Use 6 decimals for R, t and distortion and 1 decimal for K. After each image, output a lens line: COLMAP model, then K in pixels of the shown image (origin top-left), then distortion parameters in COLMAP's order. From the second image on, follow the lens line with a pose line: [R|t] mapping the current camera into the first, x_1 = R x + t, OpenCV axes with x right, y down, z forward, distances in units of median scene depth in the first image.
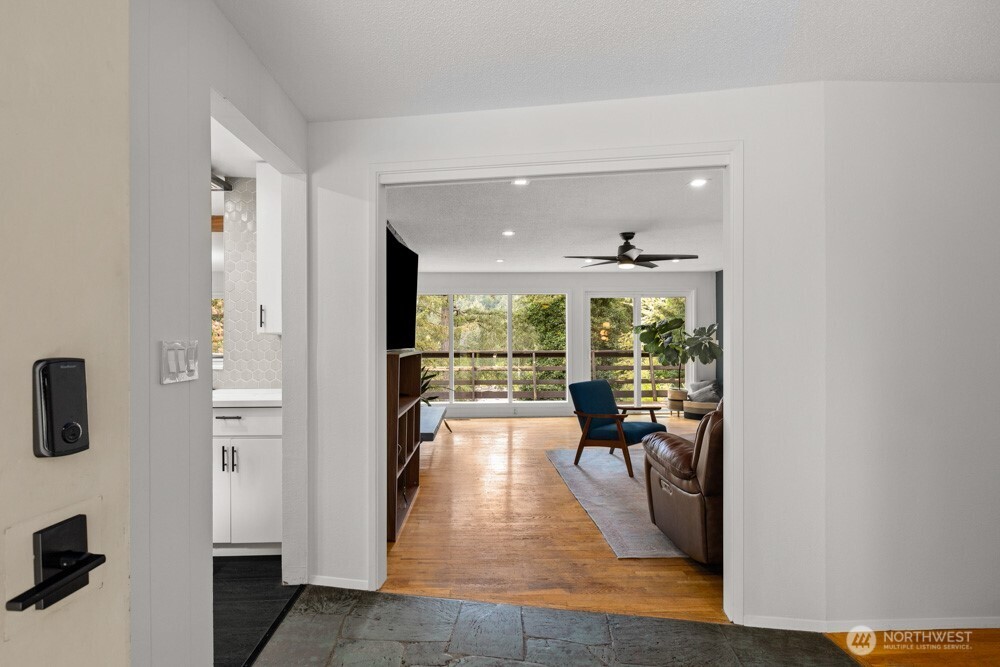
lens RADIAL K [[512.5, 0, 497.4], [0, 512.5, 338.3], [0, 0, 1]] dist [0.000848, 0.000051]
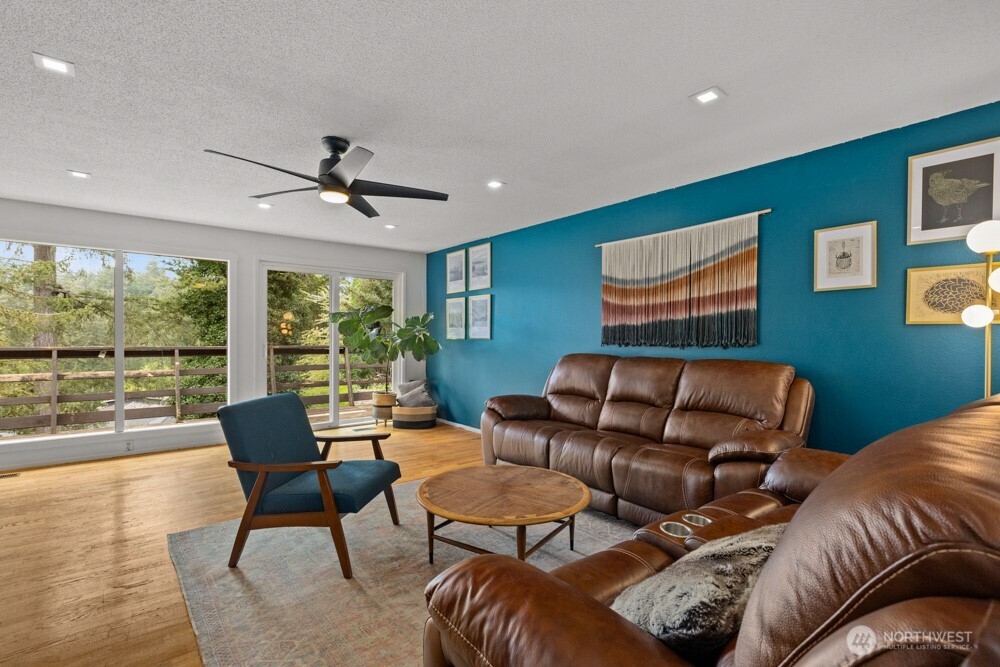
lens RADIAL K [[454.2, 0, 490.2], [0, 454.2, 339.9], [0, 0, 1]] dist [0.001596, -0.000520]
pose [[0.805964, 0.003747, 0.591952, 0.060706], [-0.007286, 0.999967, 0.003591, 0.012416], [-0.591919, -0.007207, 0.805965, 0.323757]]
